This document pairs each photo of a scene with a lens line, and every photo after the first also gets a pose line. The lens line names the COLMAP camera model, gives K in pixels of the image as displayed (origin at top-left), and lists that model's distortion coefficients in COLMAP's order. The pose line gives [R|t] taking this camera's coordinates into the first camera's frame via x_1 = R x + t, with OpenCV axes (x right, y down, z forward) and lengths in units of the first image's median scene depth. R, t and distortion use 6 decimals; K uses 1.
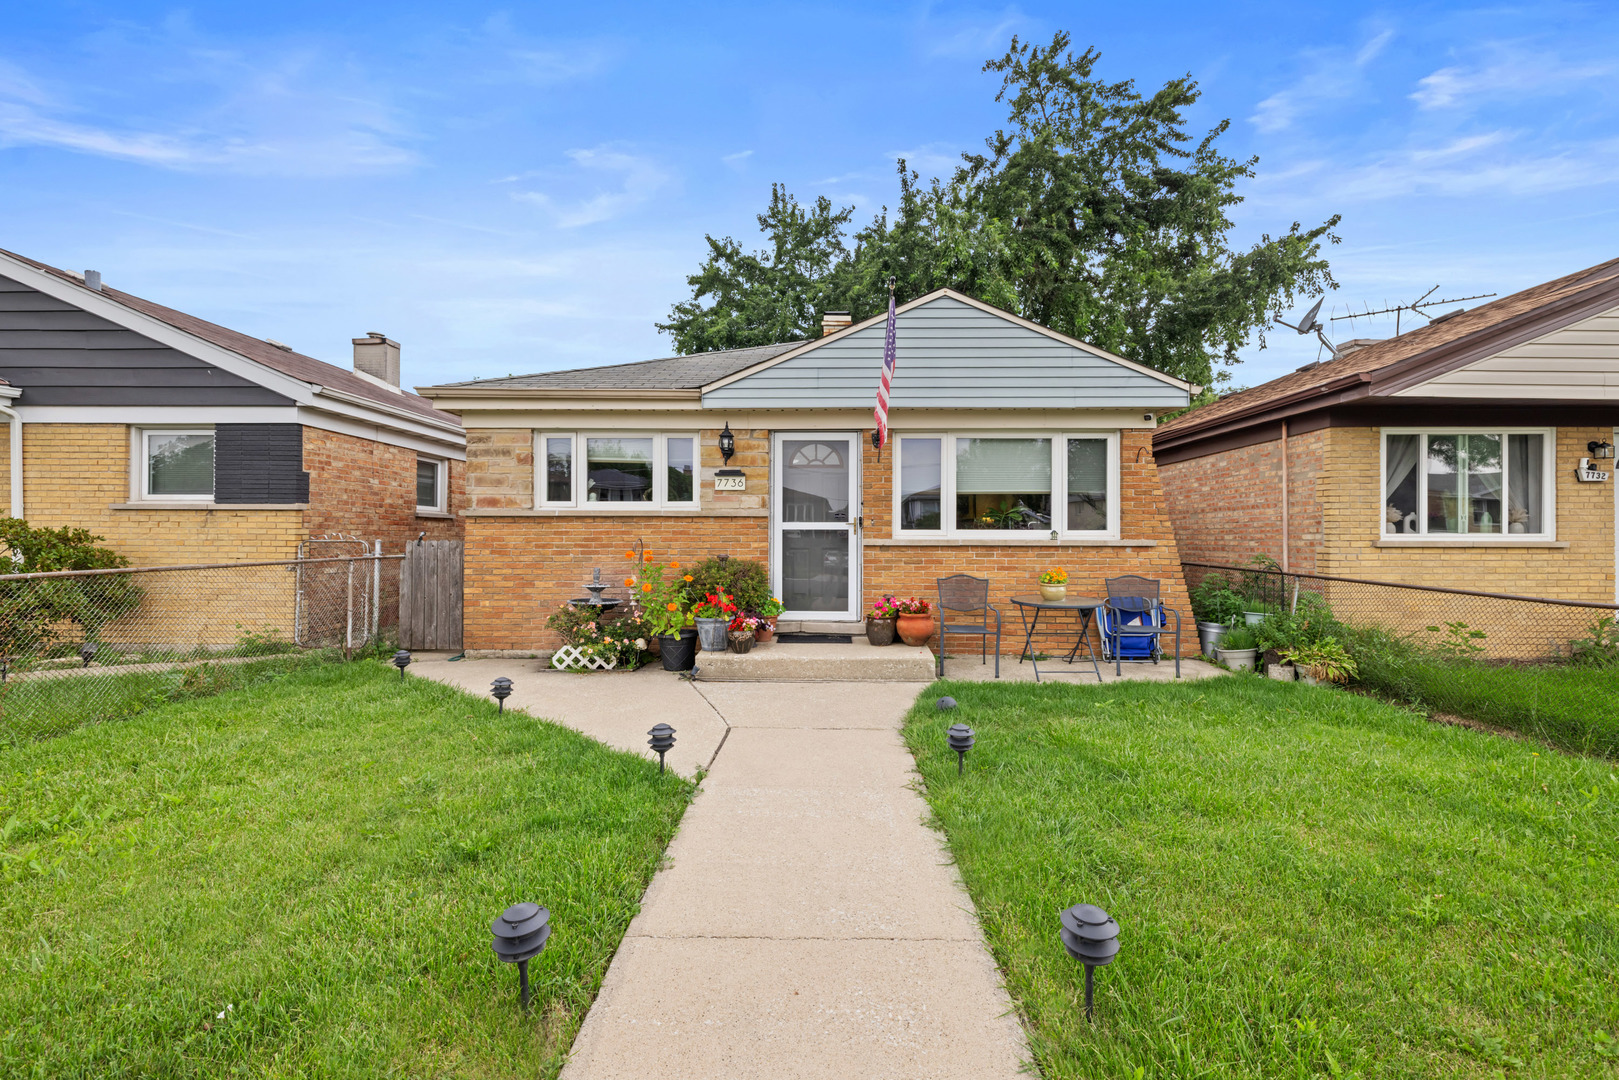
lens RADIAL K [[680.4, 0, 839.2], [0, 680.4, 530.3], [0, 0, 1]] dist [-0.000909, 0.000424]
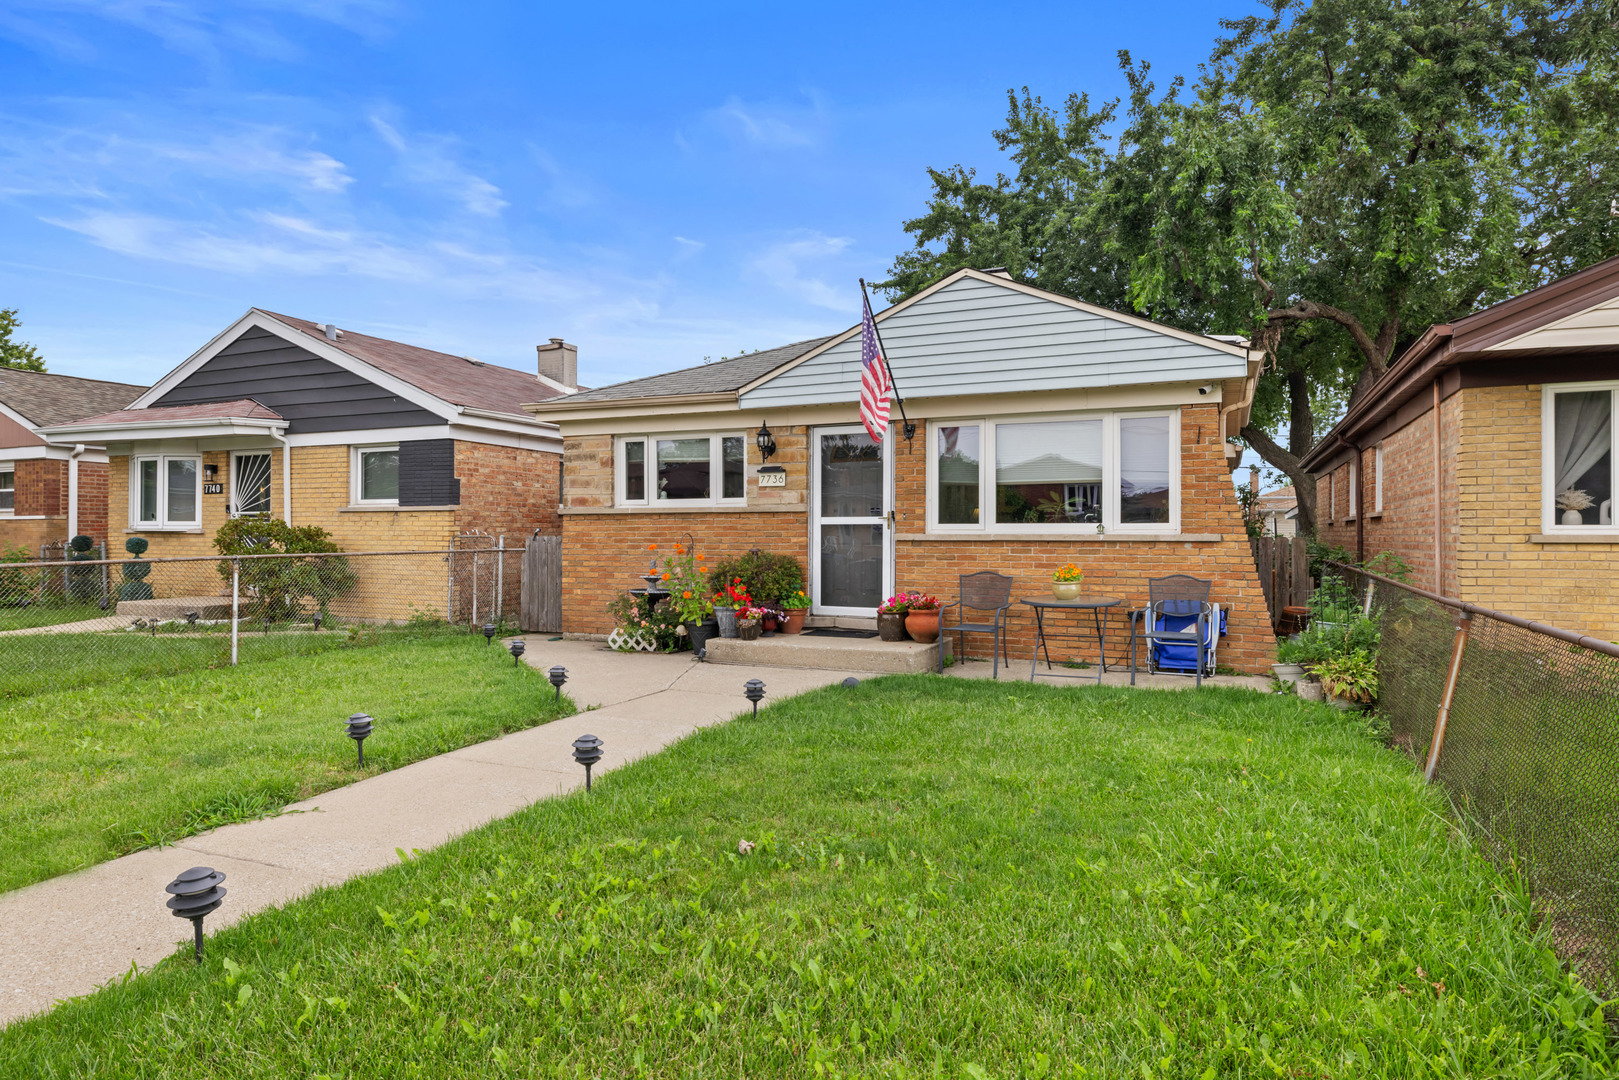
lens RADIAL K [[937.3, 0, 857.7], [0, 937.3, 530.3], [0, 0, 1]] dist [0.001681, -0.001984]
pose [[0.924611, -0.003554, -0.380897, 0.490697], [0.004103, 0.999991, 0.000631, 0.006751], [0.380892, -0.002146, 0.924617, -0.252583]]
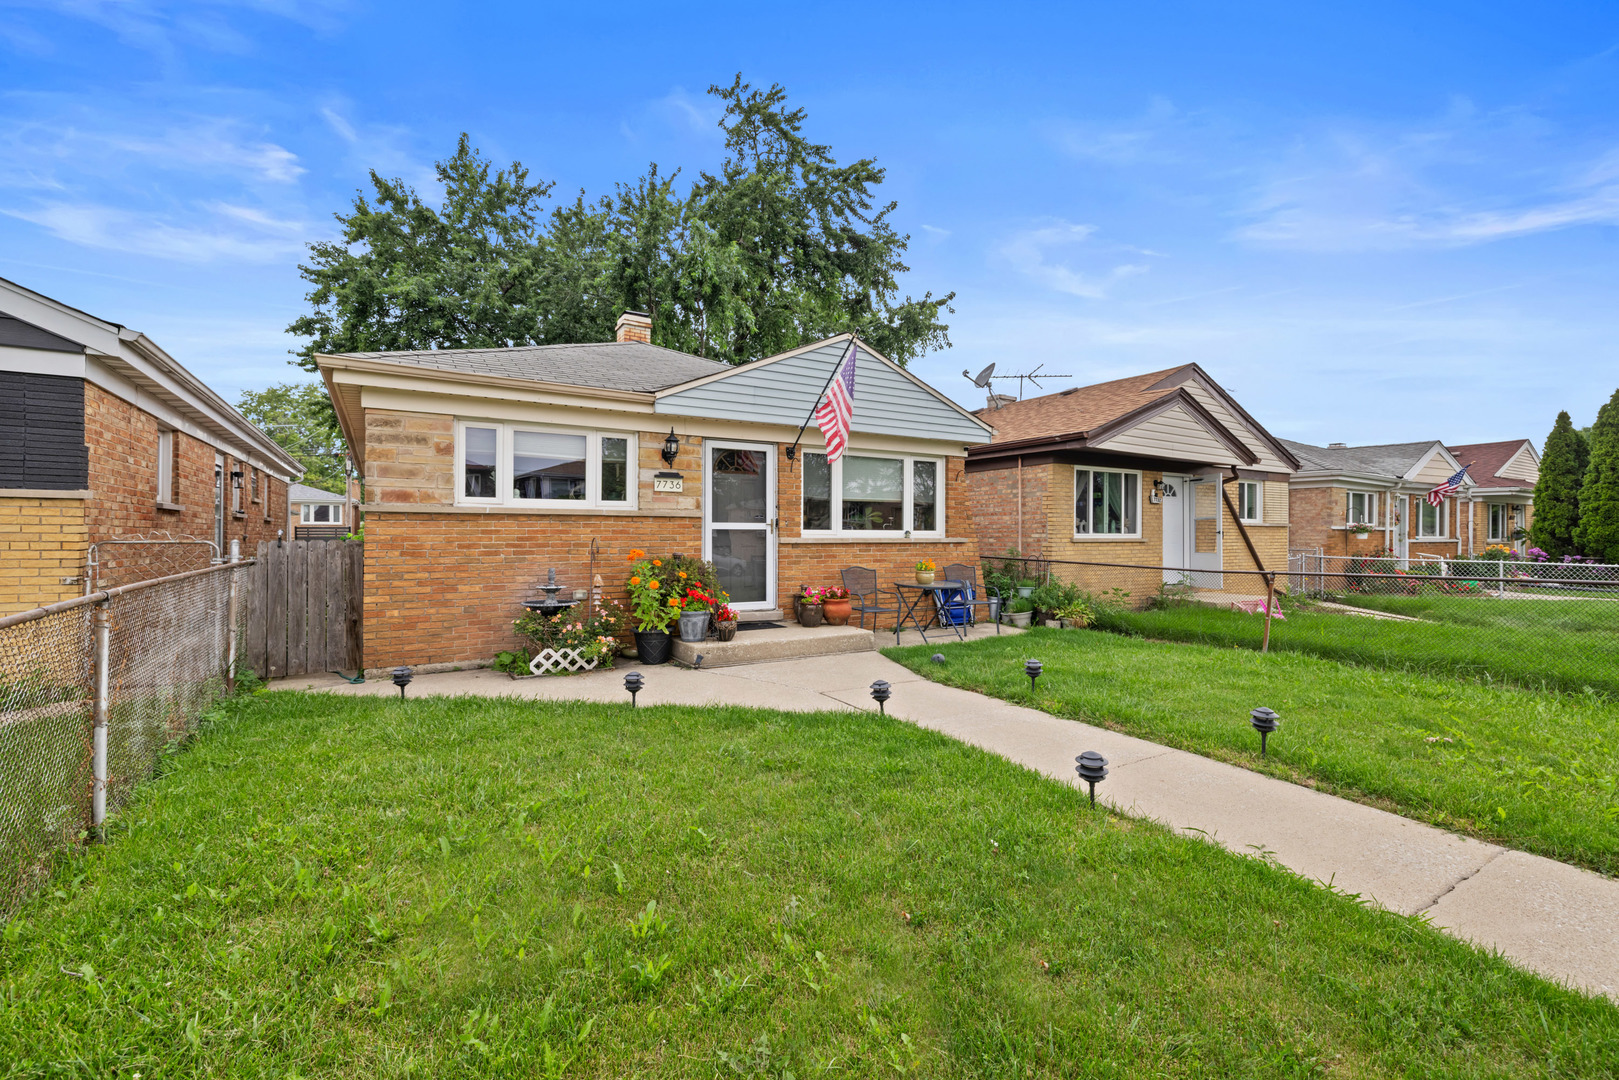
lens RADIAL K [[680.4, 0, 833.7], [0, 680.4, 536.6], [0, 0, 1]] dist [-0.000909, 0.000424]
pose [[0.847399, -0.001323, 0.530956, -0.496510], [-0.006417, 0.999898, 0.012734, -0.004499], [-0.530918, -0.014198, 0.847304, -0.027055]]
